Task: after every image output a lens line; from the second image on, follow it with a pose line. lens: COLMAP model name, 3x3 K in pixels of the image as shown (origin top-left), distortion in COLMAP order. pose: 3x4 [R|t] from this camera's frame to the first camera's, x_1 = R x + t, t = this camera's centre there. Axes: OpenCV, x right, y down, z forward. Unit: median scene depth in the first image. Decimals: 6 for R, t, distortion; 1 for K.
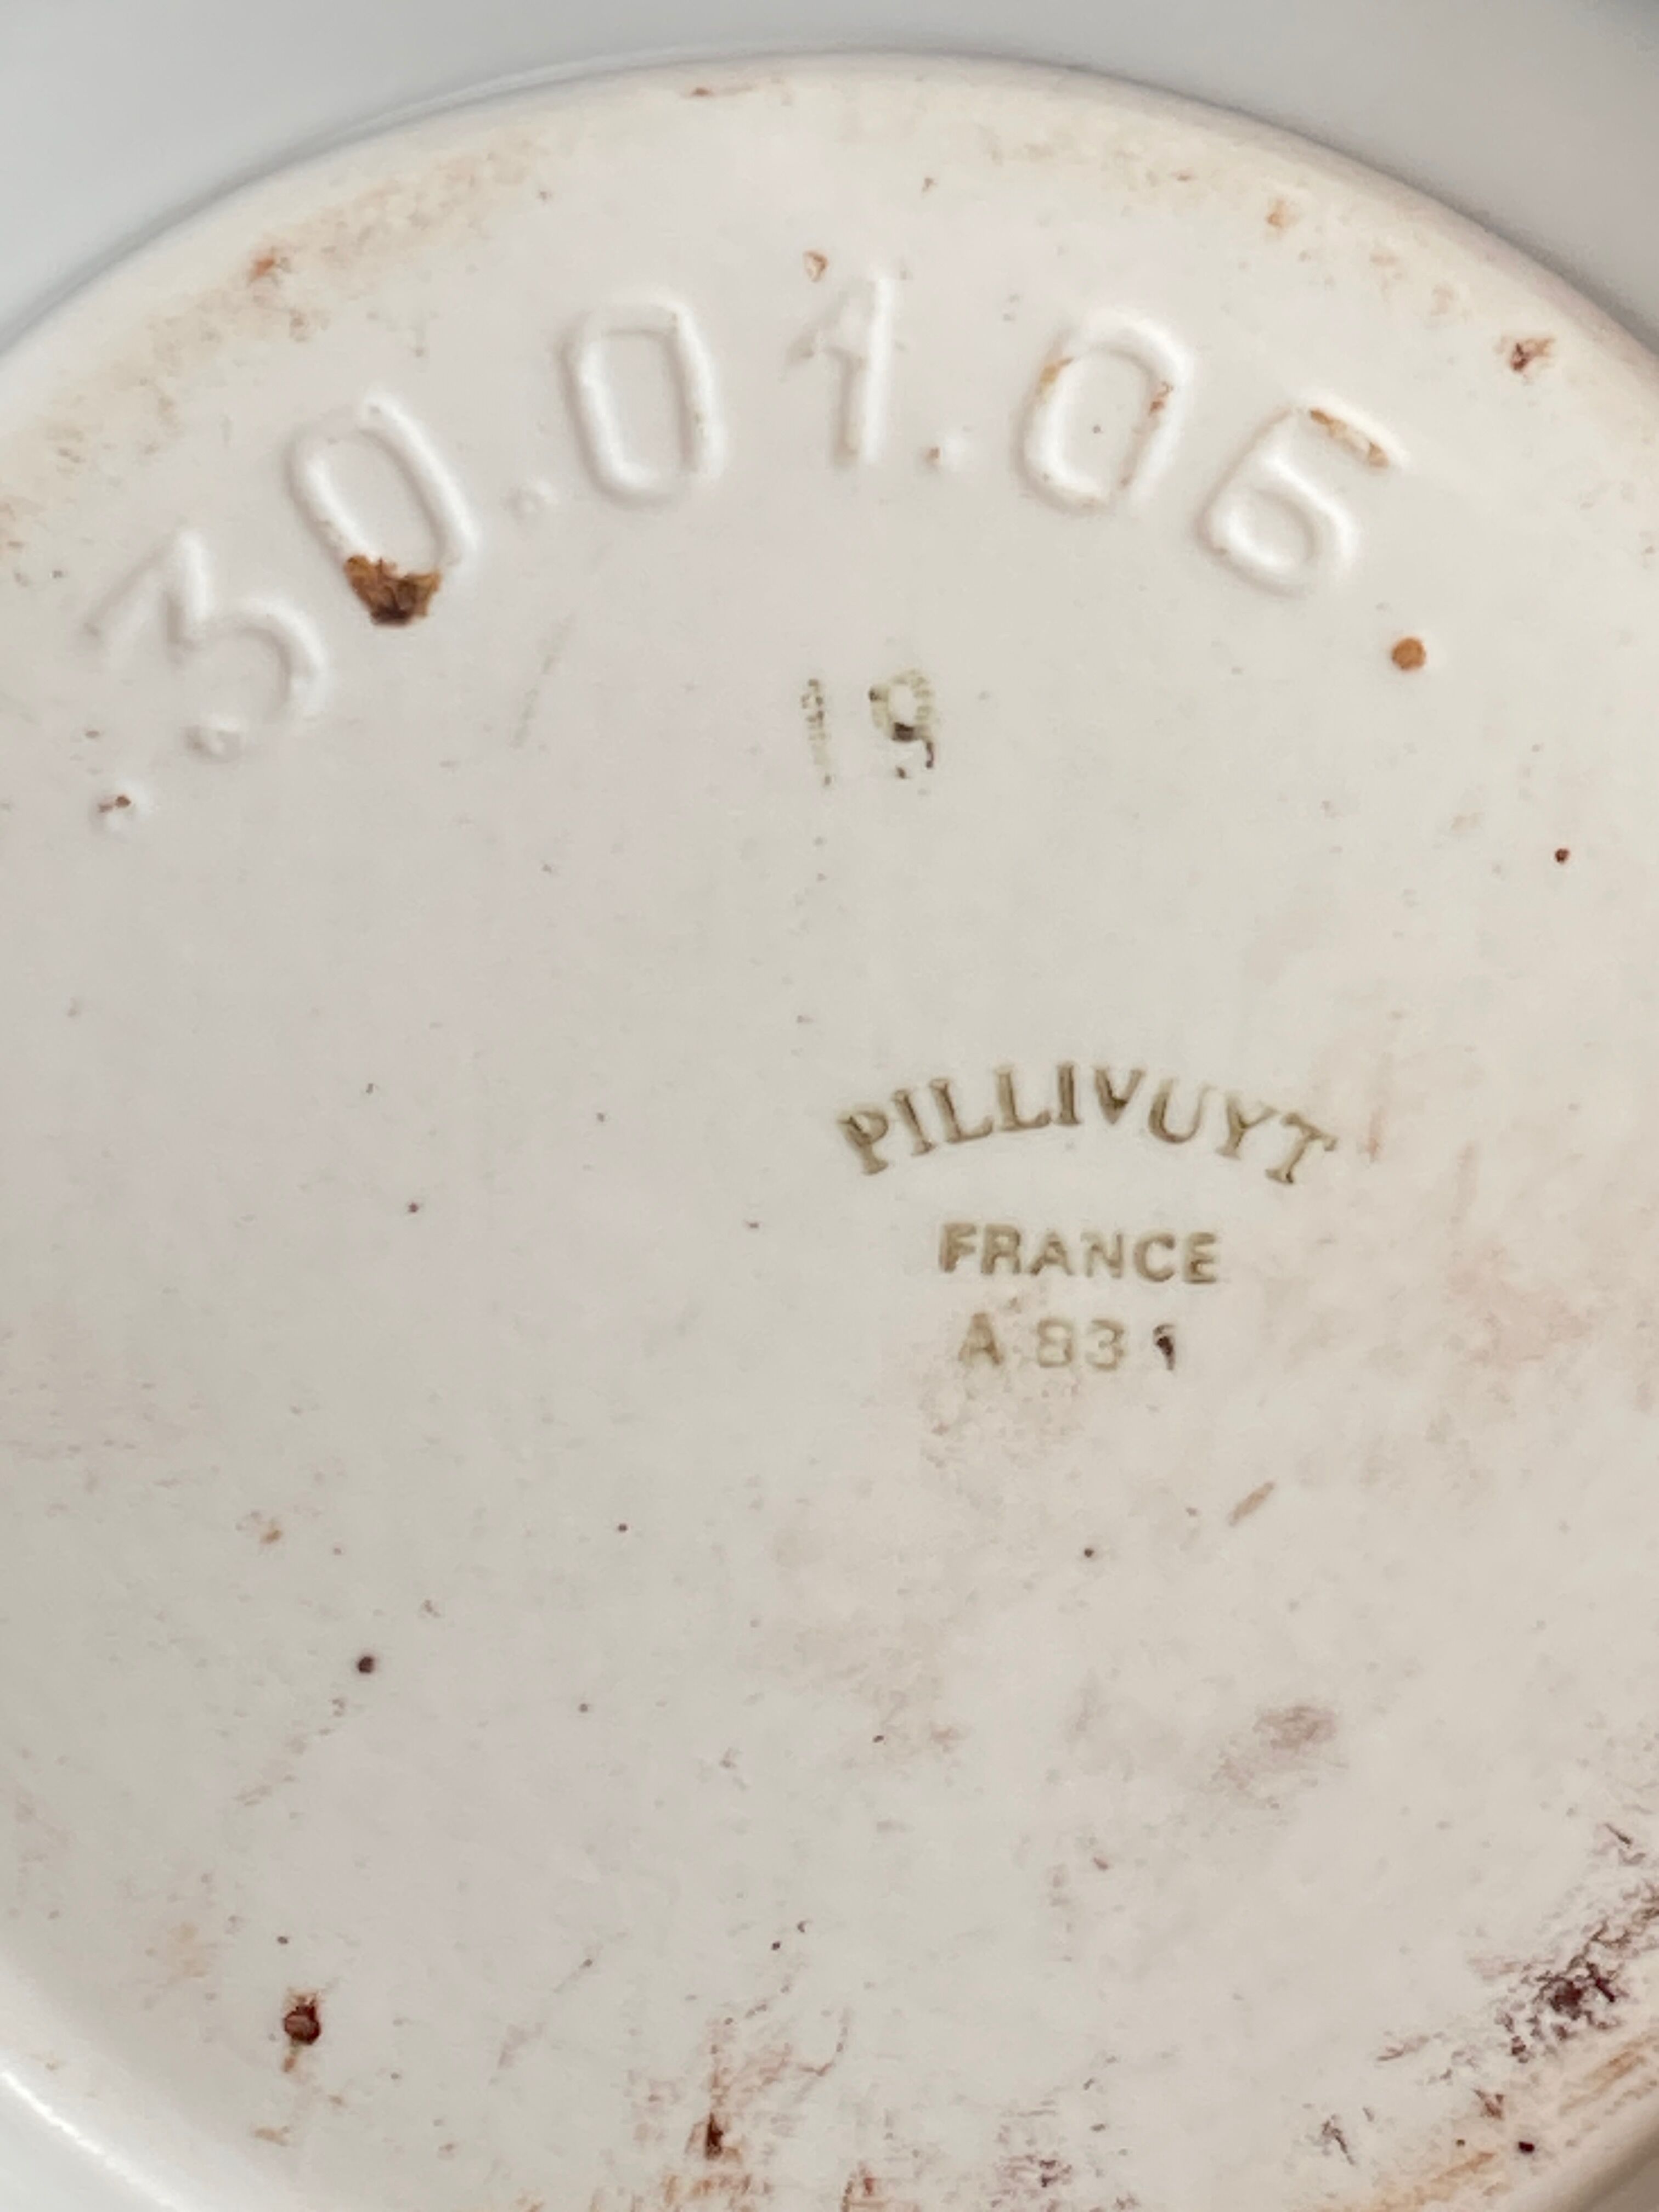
lens RADIAL K [[7328.4, 0, 829.6], [0, 7328.4, 1097.8], [0, 0, 1]] dist [0.130804, 0.000000]
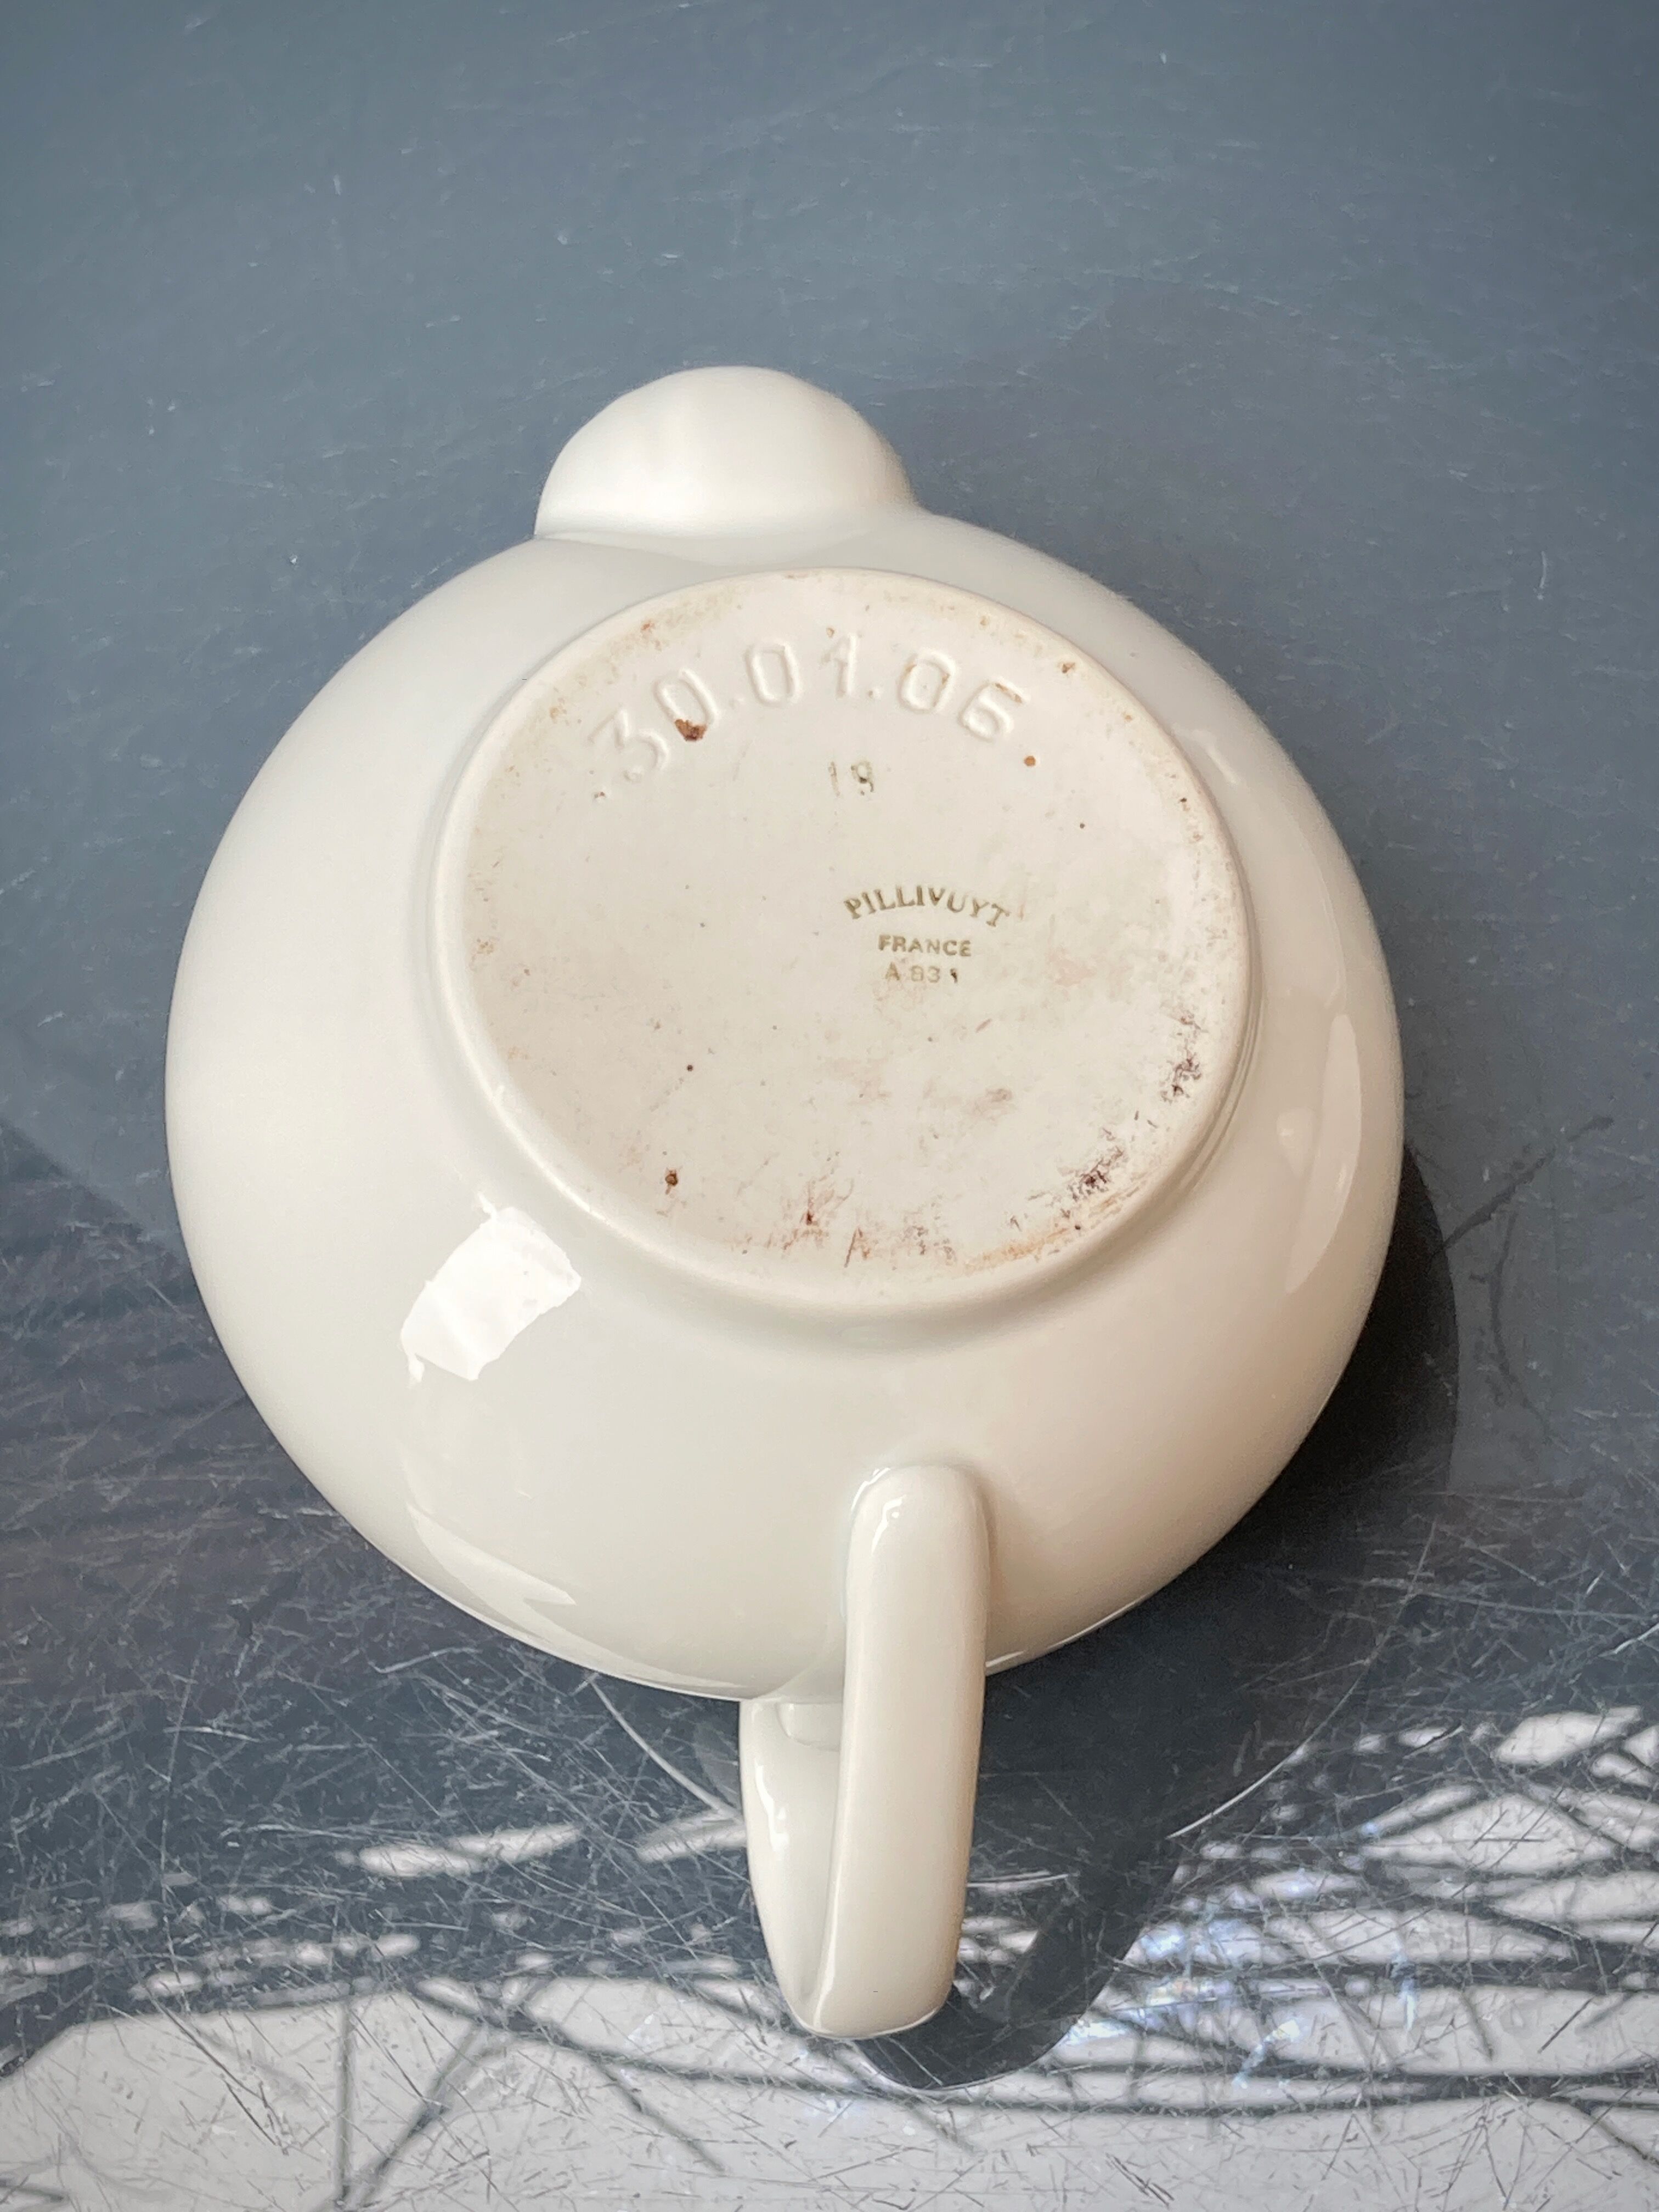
lens RADIAL K [[3894.5, 0, 837.4], [0, 3894.5, 1102.2], [0, 0, 1]] dist [0.168604, 0.000000]
pose [[0.996468, 0.013525, 0.082871, -0.131614], [-0.002550, 0.991361, -0.131138, 0.291811], [-0.083929, 0.130464, 0.987894, -0.554244]]
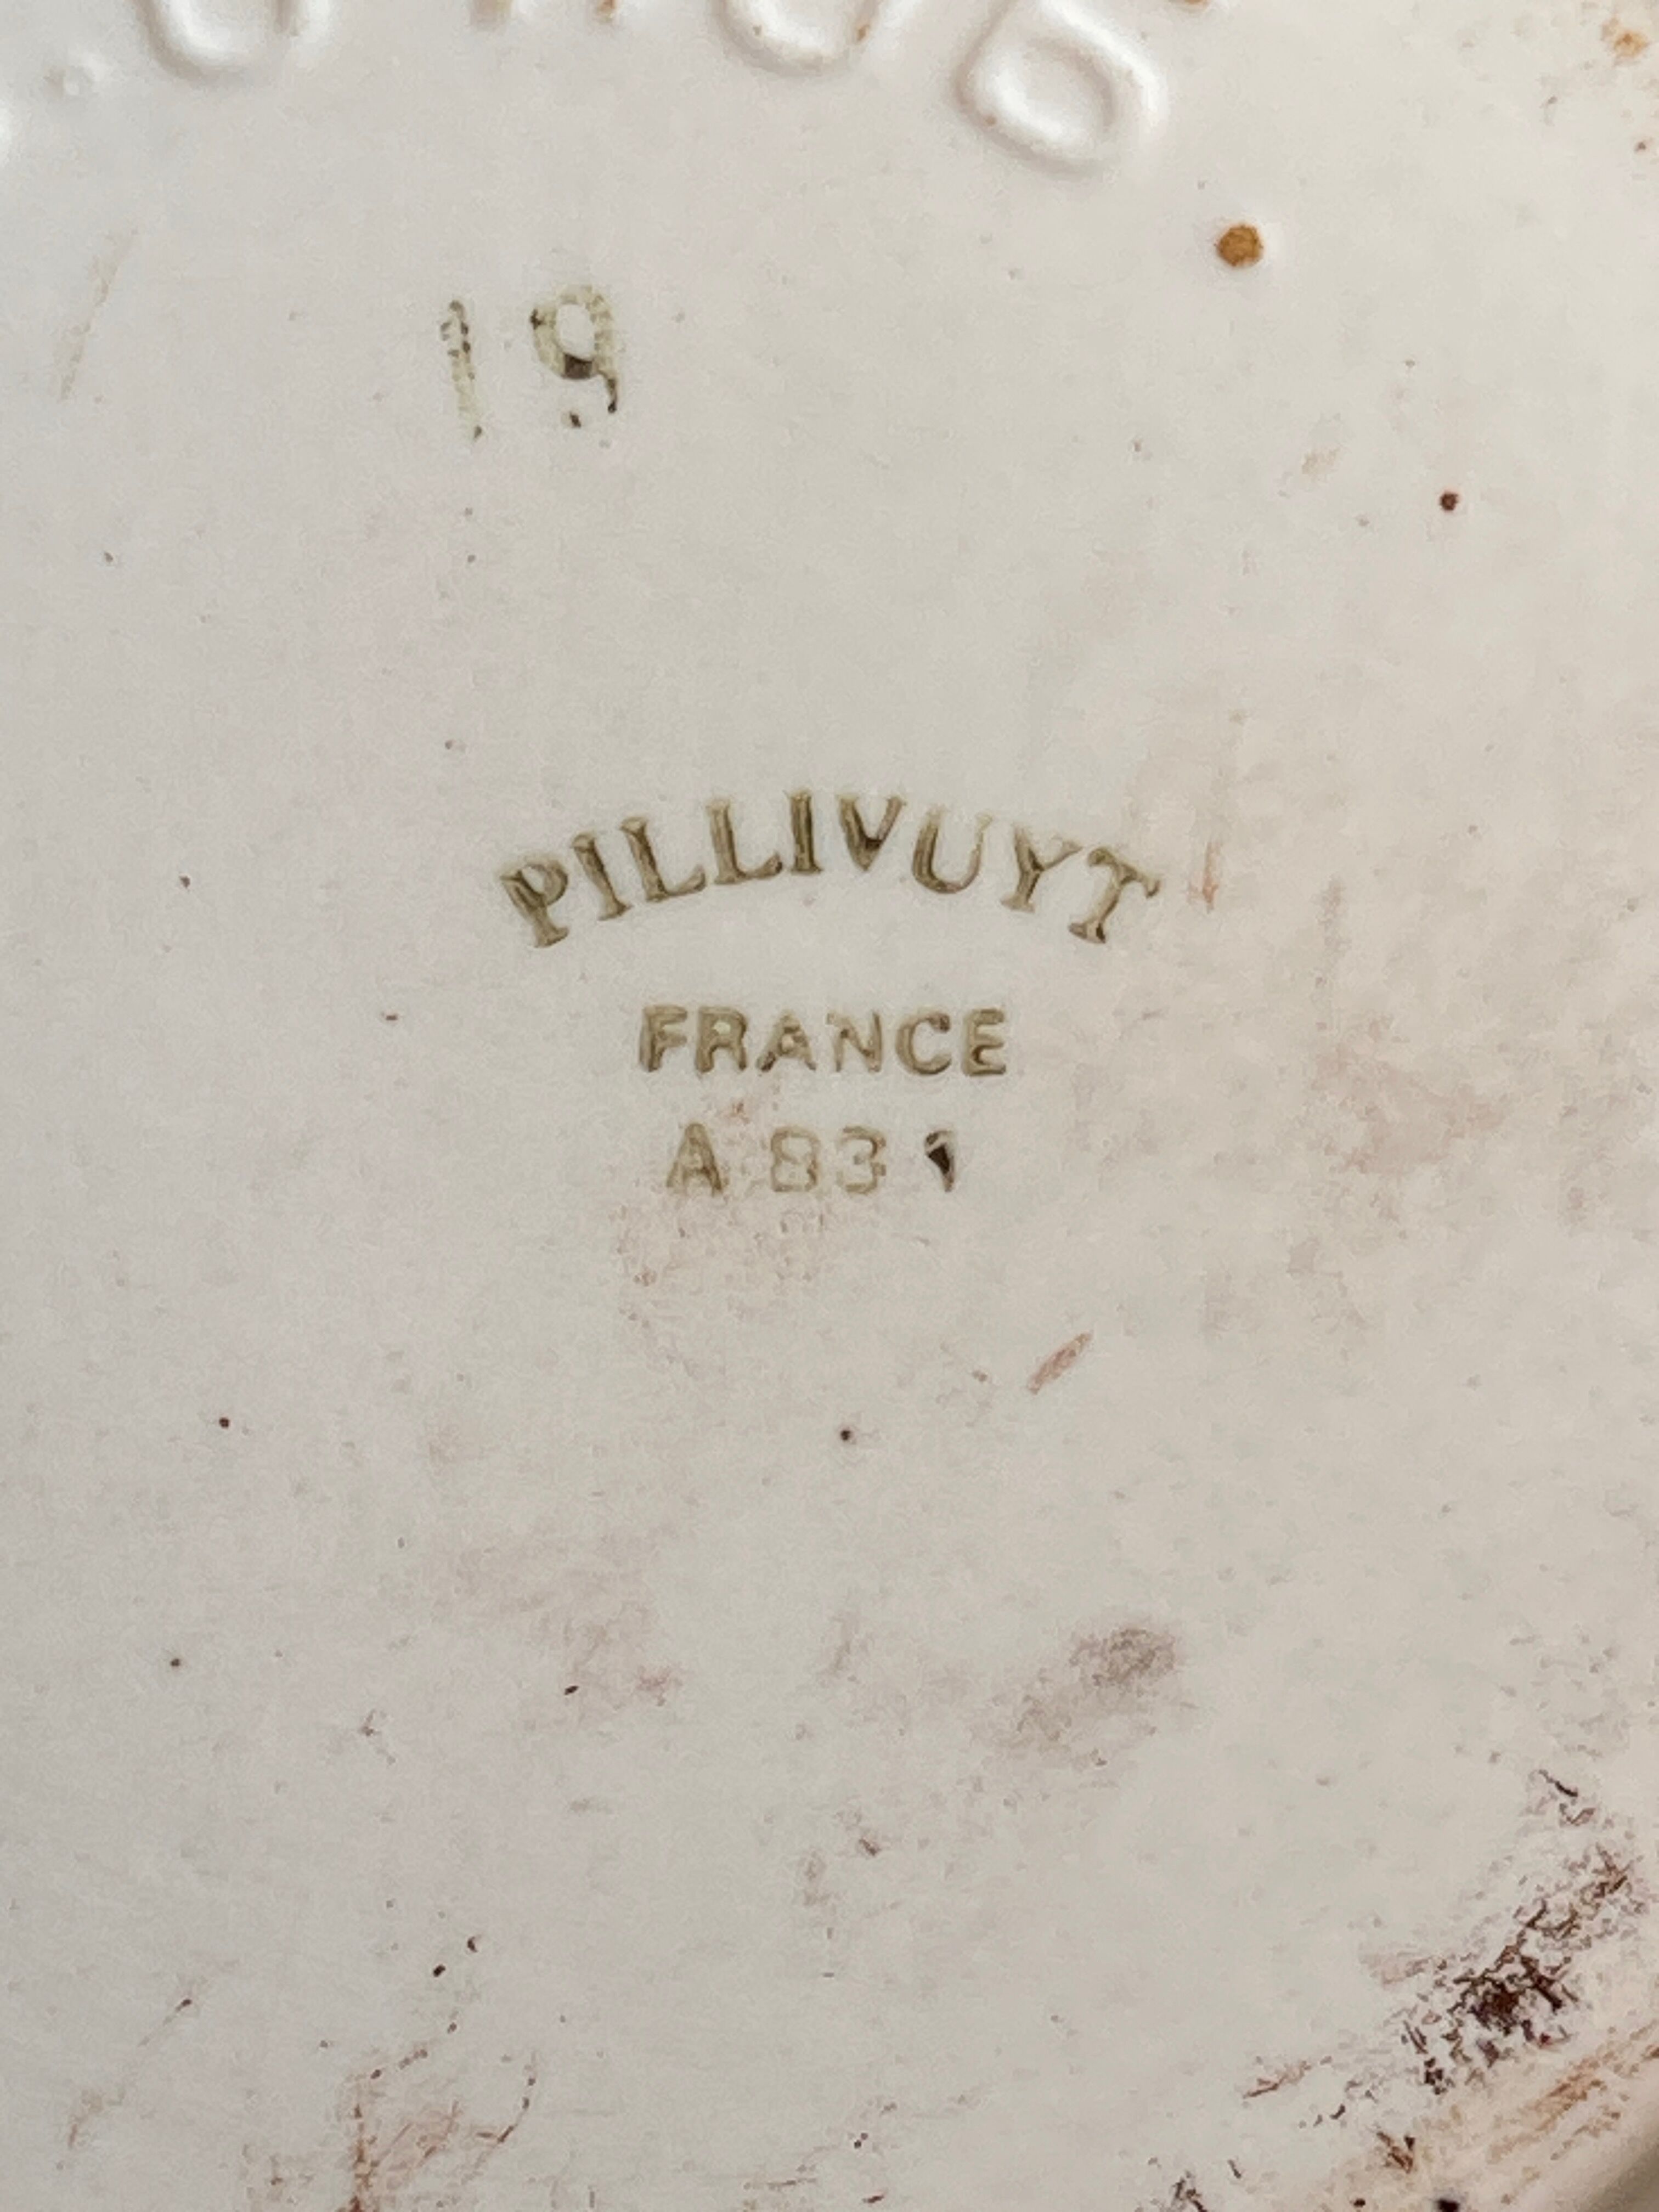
lens RADIAL K [[7328.4, 0, 840.2], [0, 7328.4, 1102.2], [0, 0, 1]] dist [0.130804, 0.000000]
pose [[0.999459, -0.032801, -0.002562, 0.037419], [0.032803, 0.999461, 0.000849, 0.026877], [0.002533, -0.000932, 0.999996, 0.243845]]
